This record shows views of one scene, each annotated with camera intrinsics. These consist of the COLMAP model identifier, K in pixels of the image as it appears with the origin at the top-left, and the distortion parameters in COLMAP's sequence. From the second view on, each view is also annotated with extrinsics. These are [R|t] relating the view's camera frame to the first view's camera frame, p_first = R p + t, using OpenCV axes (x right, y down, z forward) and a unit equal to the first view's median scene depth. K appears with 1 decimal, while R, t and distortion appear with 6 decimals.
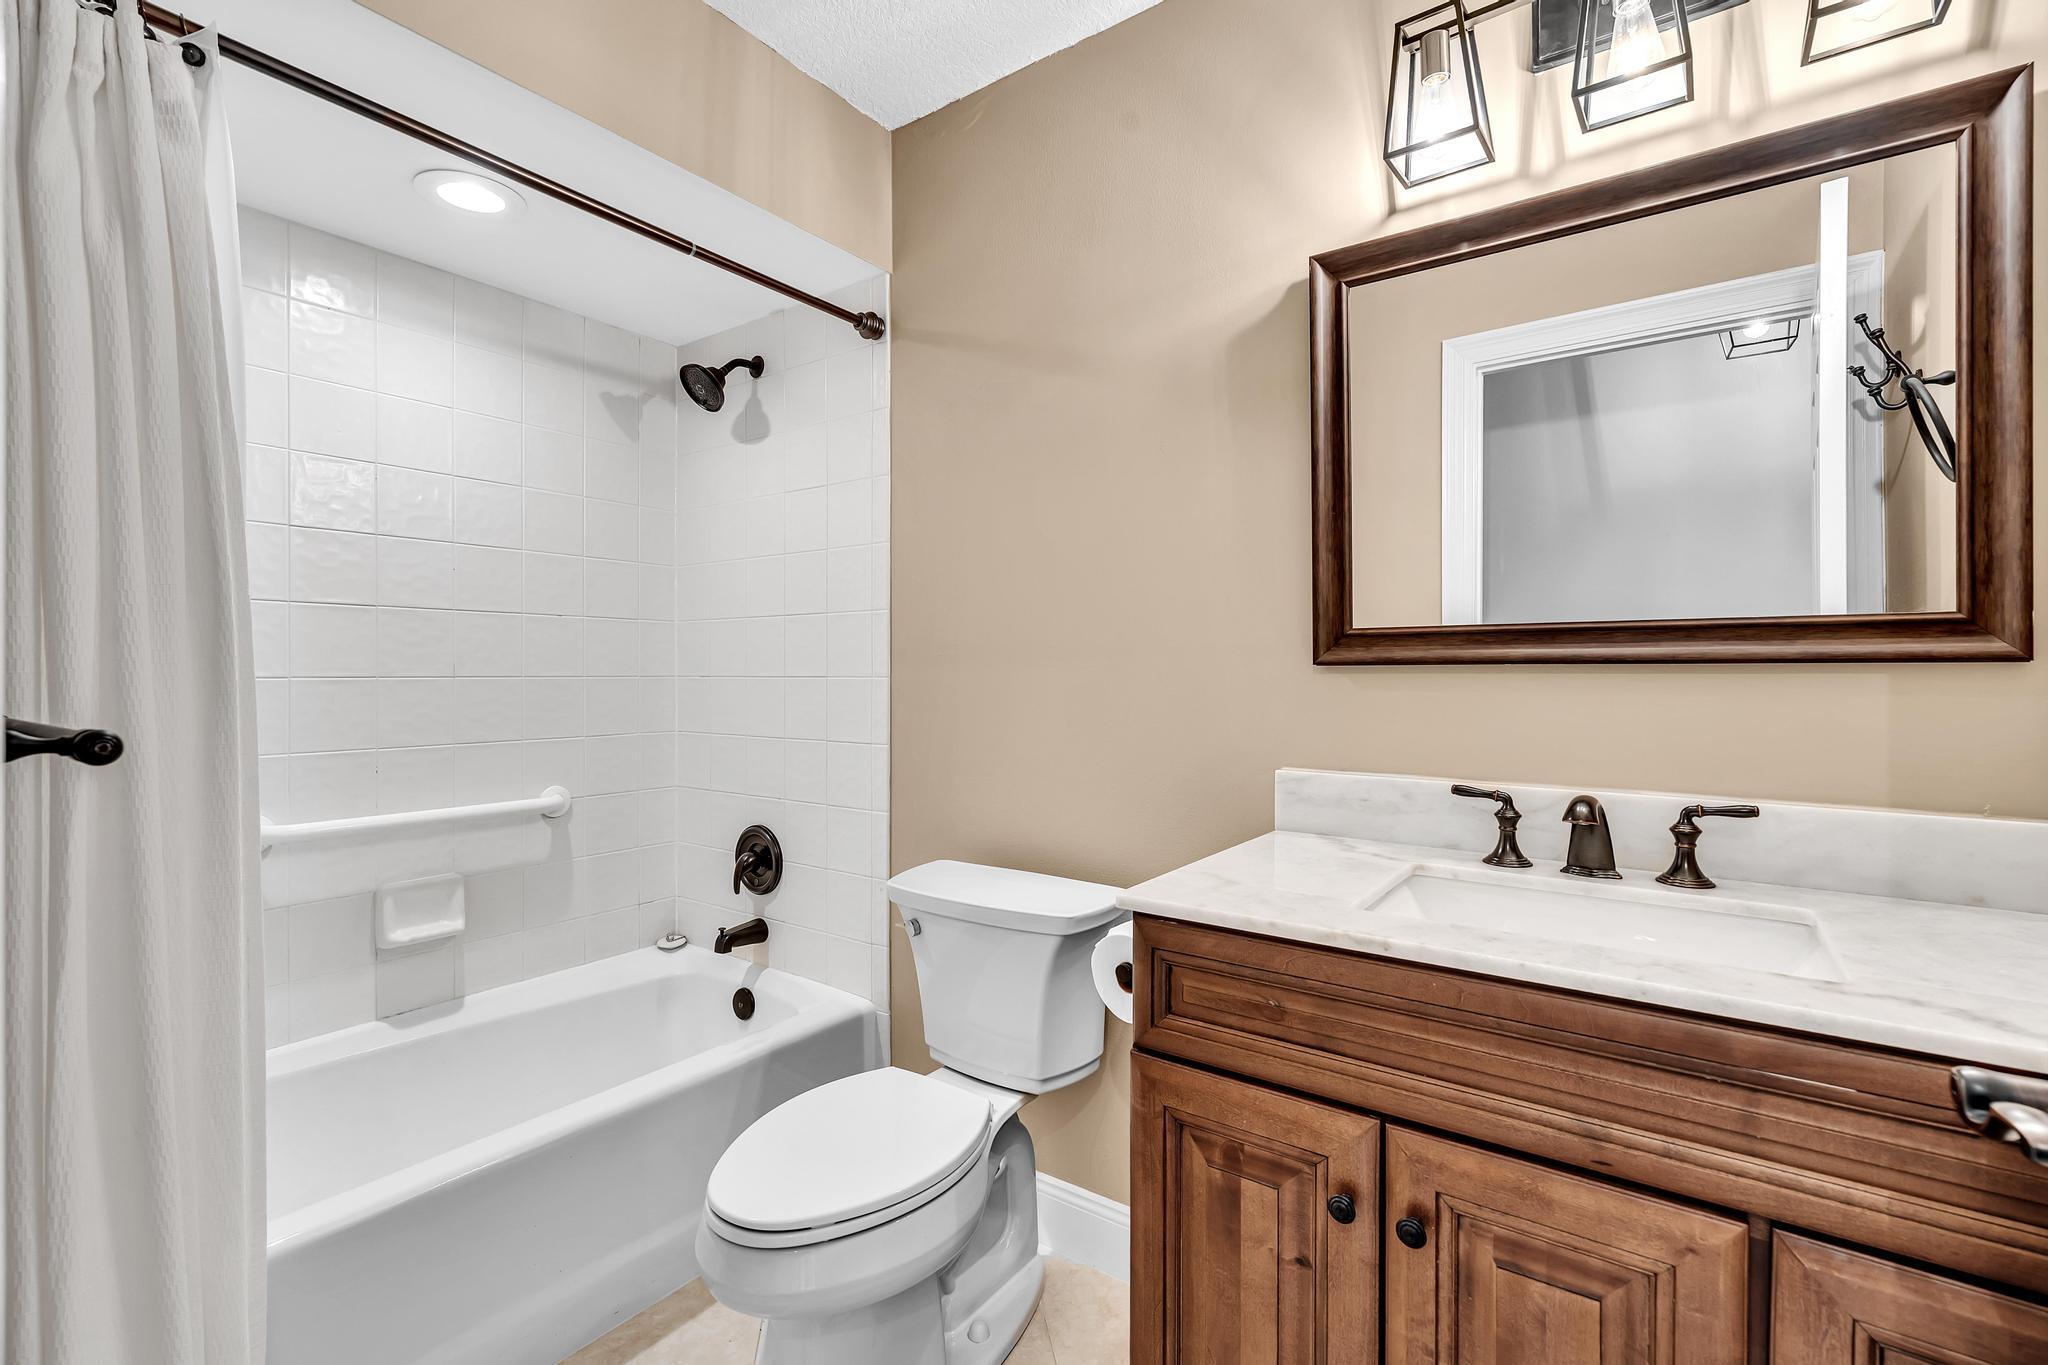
lens RADIAL K [[909.8, 0, 1024.0], [0, 909.8, 680.9], [0, 0, 1]] dist [-0.003222, 0.000443]
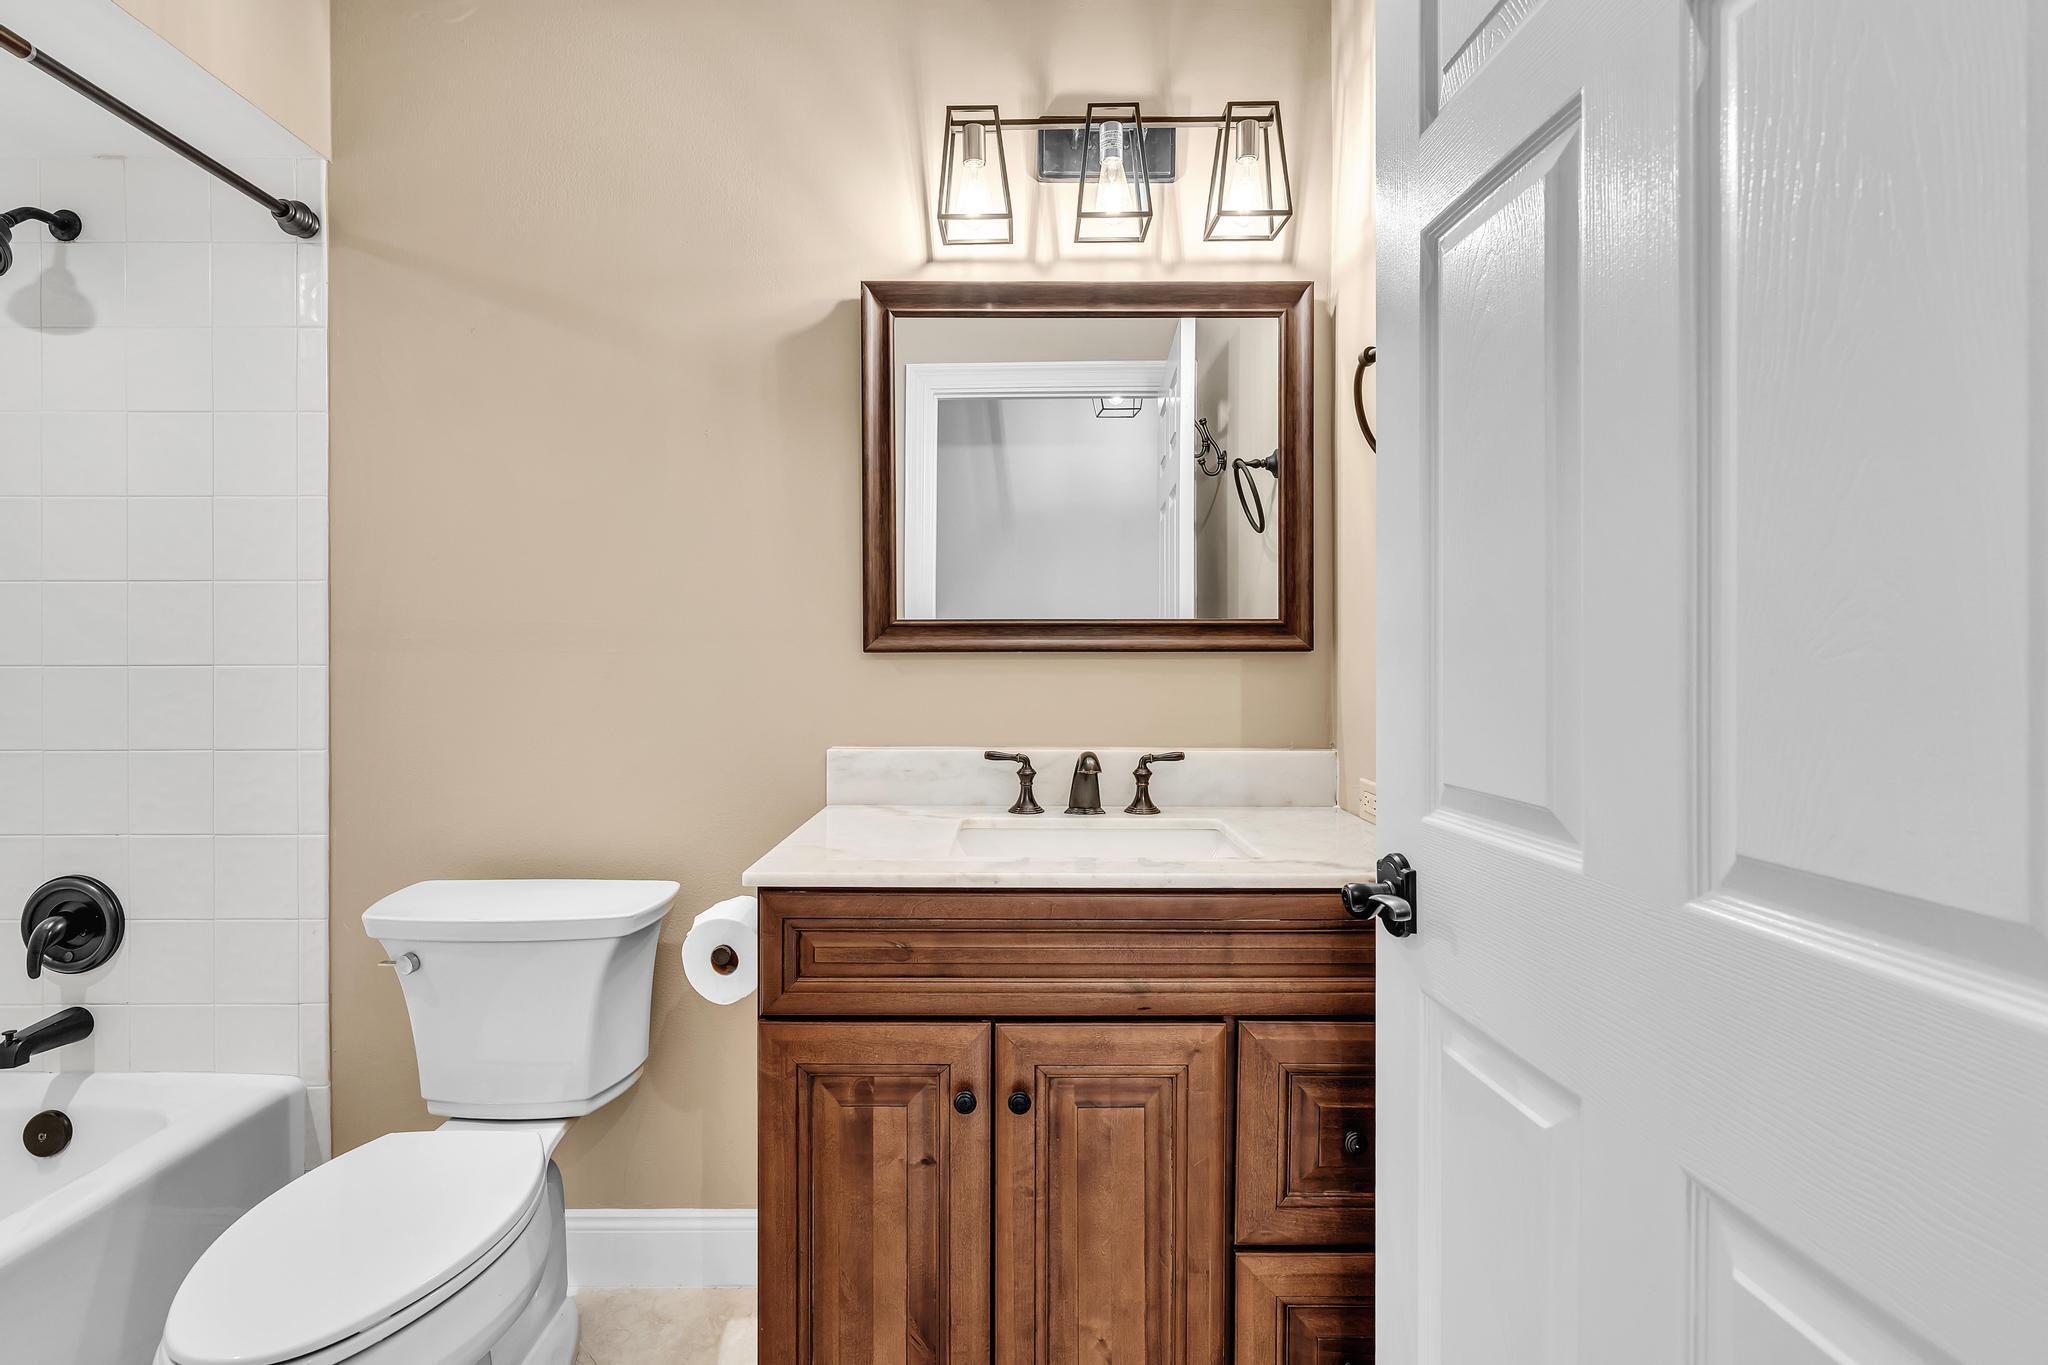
lens RADIAL K [[920.0, 0, 1028.0], [0, 920.0, 676.3], [0, 0, 1]] dist [-0.004595, 0.000987]
pose [[0.809973, -0.010611, 0.586372, -0.228012], [0.006646, 0.999938, 0.008915, 0.004331], [-0.586430, -0.003324, 0.809993, -0.027367]]
